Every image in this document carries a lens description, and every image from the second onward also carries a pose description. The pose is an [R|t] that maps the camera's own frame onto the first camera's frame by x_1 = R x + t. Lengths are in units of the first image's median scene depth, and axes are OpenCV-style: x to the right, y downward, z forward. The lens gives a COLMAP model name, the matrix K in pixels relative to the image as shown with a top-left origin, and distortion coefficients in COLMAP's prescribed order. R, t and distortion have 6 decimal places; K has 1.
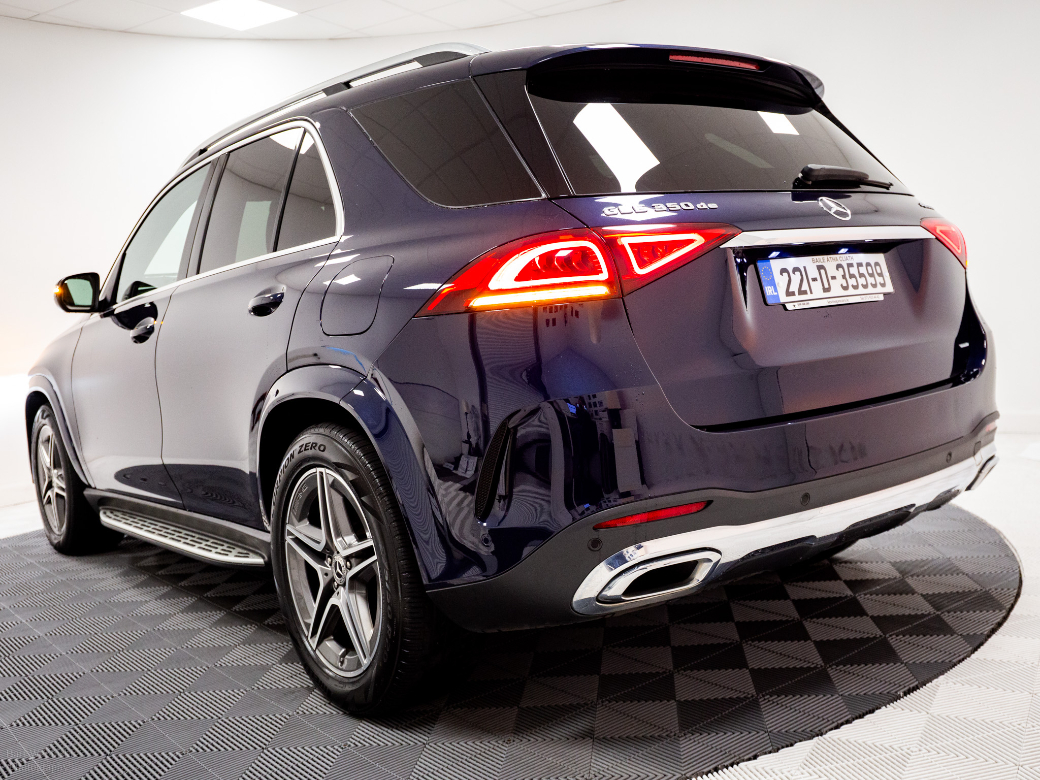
lens RADIAL K [[1027.0, 0, 520.0], [0, 1027.0, 390.0], [0, 0, 1]] dist [-0.010913, -0.005584]
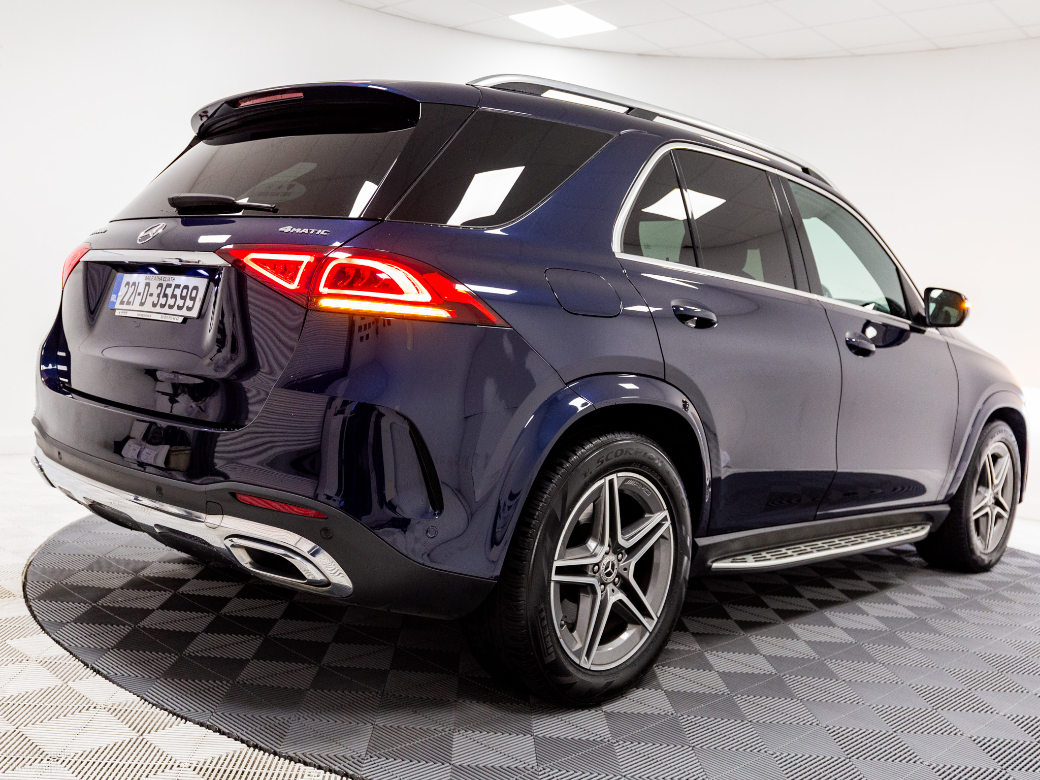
lens RADIAL K [[1012.4, 0, 520.0], [0, 1012.4, 390.0], [0, 0, 1]] dist [-0.004564, -0.009261]
pose [[0.144133, 0.160407, -0.976471, 1.466638], [-0.170884, 0.975985, 0.135104, -0.227267], [0.974692, 0.147390, 0.168083, 1.231008]]
